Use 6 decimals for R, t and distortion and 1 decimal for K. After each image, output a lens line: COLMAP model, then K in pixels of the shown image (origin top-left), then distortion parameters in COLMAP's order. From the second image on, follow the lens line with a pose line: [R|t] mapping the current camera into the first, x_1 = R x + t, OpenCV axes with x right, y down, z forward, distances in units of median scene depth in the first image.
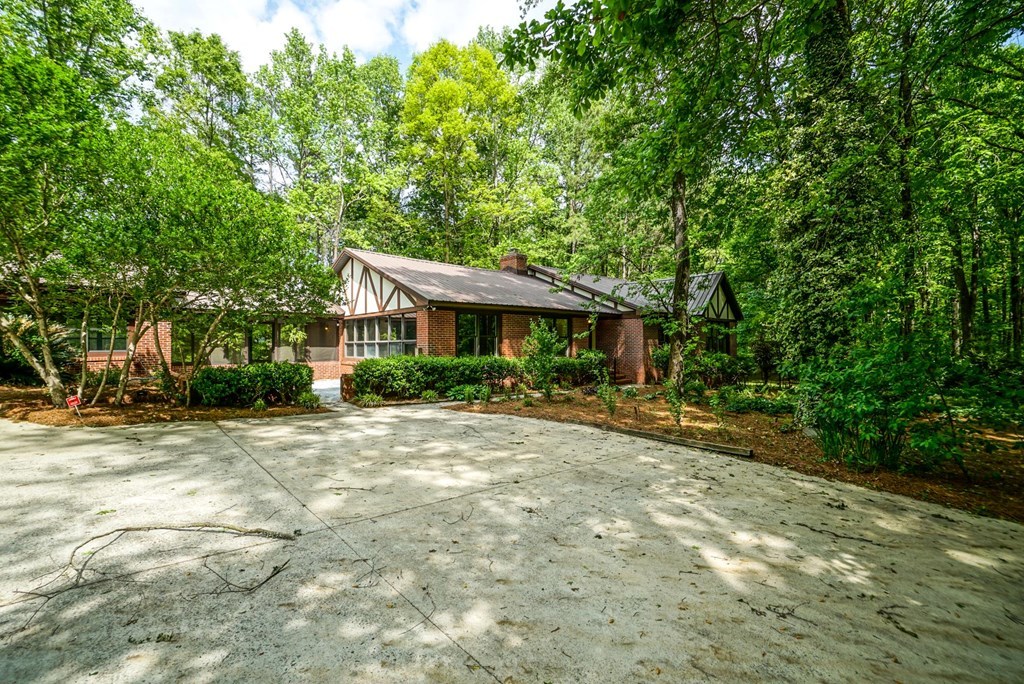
lens RADIAL K [[463.9, 0, 512.0], [0, 463.9, 342.0], [0, 0, 1]] dist [-0.048338, 0.000278]
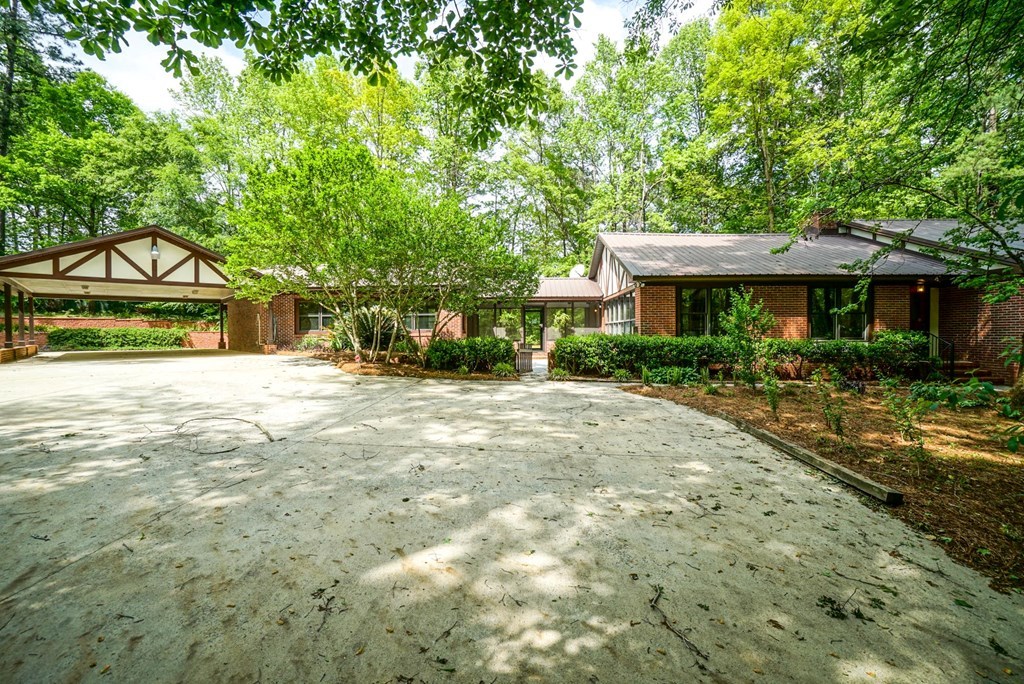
lens RADIAL K [[460.5, 0, 512.0], [0, 460.5, 342.0], [0, 0, 1]] dist [-0.036568, 0.000821]
pose [[0.685372, 0.017320, -0.727987, 0.568345], [0.005436, 0.999568, 0.028899, 0.027600], [0.728173, -0.023764, 0.684981, 0.260490]]
